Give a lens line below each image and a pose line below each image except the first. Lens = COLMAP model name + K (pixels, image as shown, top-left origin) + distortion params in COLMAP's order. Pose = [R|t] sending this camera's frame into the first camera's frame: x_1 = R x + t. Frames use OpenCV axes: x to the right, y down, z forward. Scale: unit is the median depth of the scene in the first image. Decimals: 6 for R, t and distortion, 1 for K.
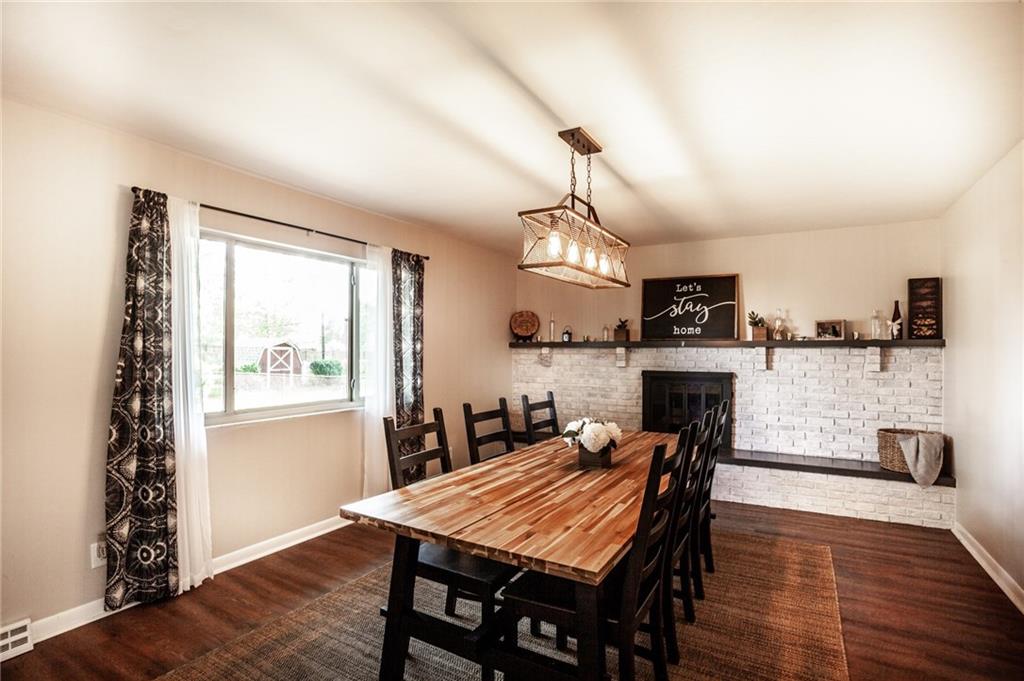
lens RADIAL K [[515.7, 0, 510.8], [0, 515.7, 343.7], [0, 0, 1]] dist [-0.001933, 0.000800]
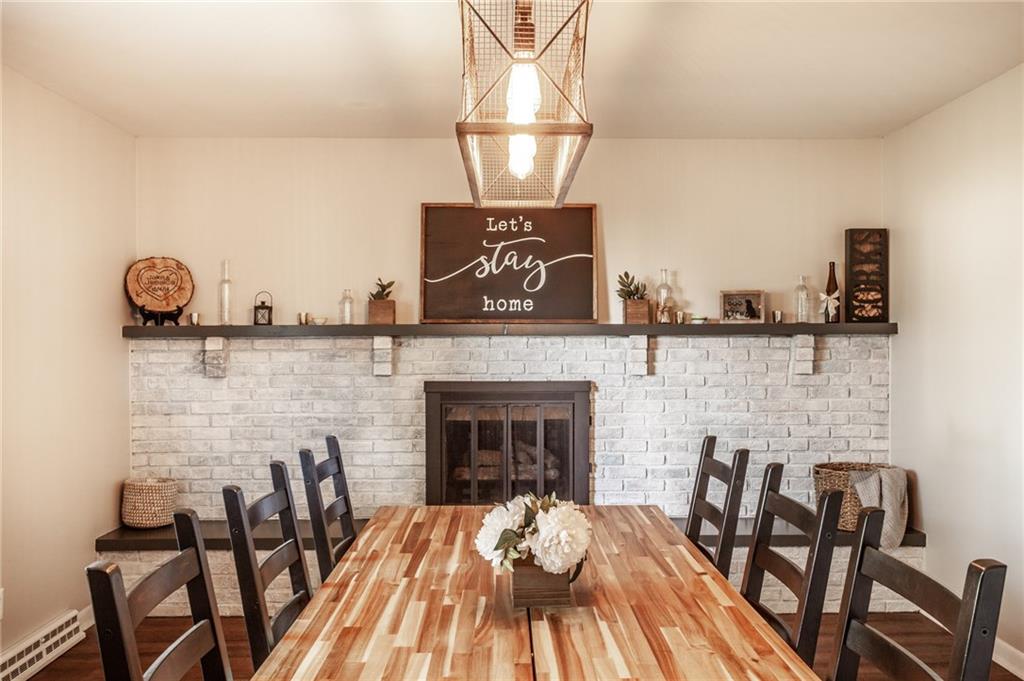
lens RADIAL K [[913.9, 0, 511.3], [0, 913.9, 340.6], [0, 0, 1]] dist [0.015991, 0.009452]
pose [[0.863045, -0.003485, 0.505115, -0.148543], [-0.000973, 0.999963, 0.008561, 0.003858], [-0.505126, -0.007880, 0.863010, 0.199226]]
